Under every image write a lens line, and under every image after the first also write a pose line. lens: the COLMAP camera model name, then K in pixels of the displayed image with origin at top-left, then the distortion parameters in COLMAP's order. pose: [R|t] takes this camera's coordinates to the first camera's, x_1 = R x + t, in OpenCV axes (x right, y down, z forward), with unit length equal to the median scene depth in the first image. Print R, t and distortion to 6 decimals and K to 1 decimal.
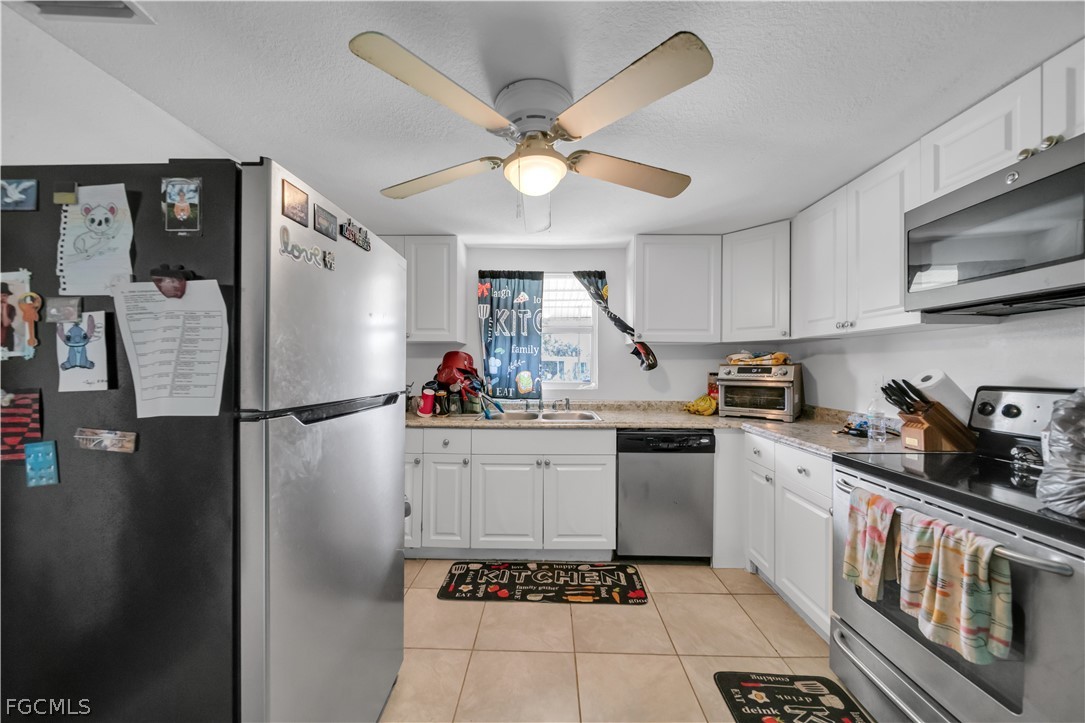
lens RADIAL K [[375.8, 0, 540.5], [0, 375.8, 367.3], [0, 0, 1]] dist [0.001702, 0.000242]
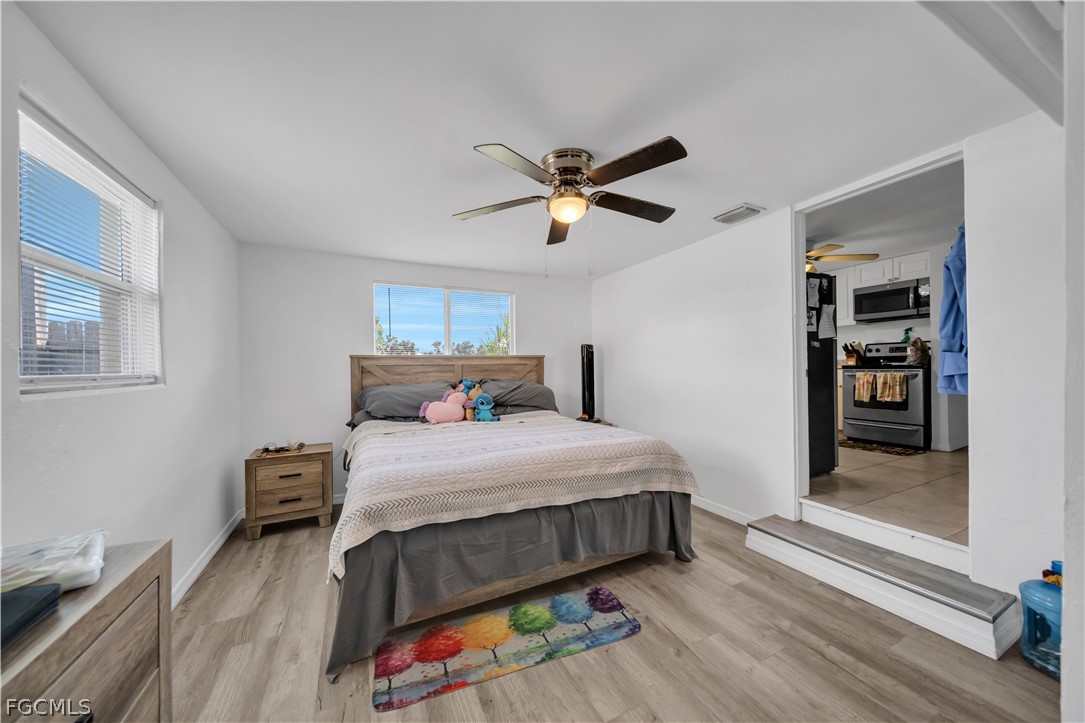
lens RADIAL K [[375.8, 0, 539.1], [0, 375.8, 364.0], [0, 0, 1]] dist [0.001702, 0.000242]
pose [[0.889566, -0.010757, 0.456679, -1.778513], [0.014727, 0.999878, -0.005135, 0.122834], [-0.456568, 0.011293, 0.889617, -0.376563]]
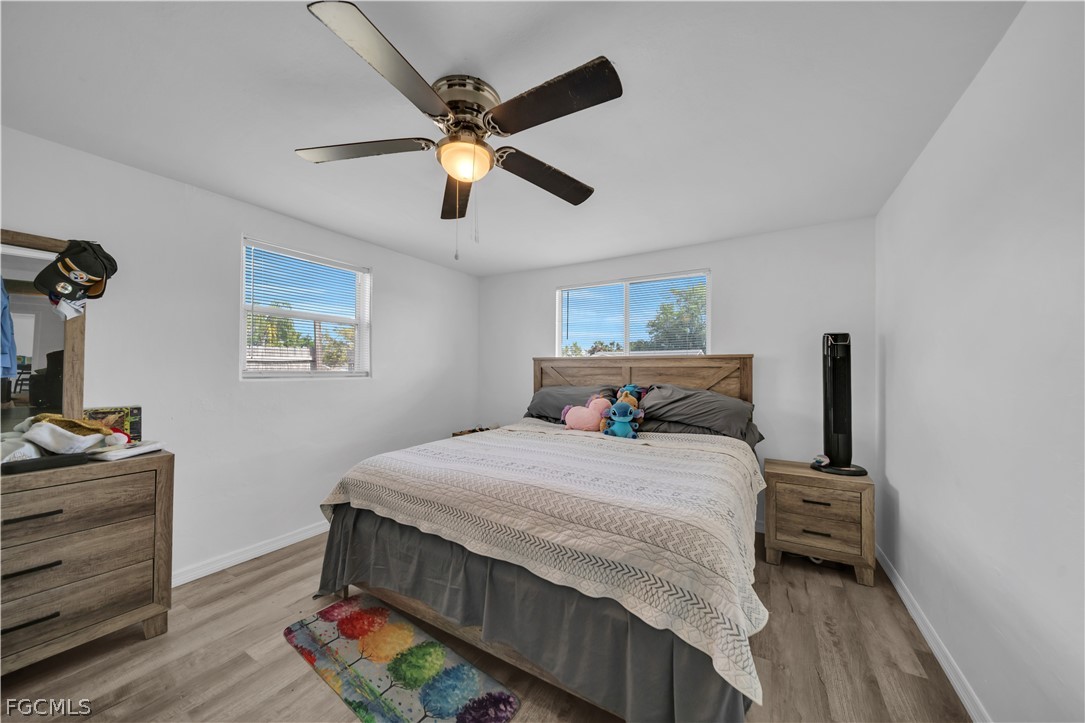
lens RADIAL K [[375.8, 0, 548.8], [0, 375.8, 364.4], [0, 0, 1]] dist [0.001702, 0.000242]
pose [[0.868324, -0.005532, -0.495967, -0.913314], [-0.002011, 0.999890, -0.014673, 0.123707], [0.495994, 0.013738, 0.868217, -0.145043]]
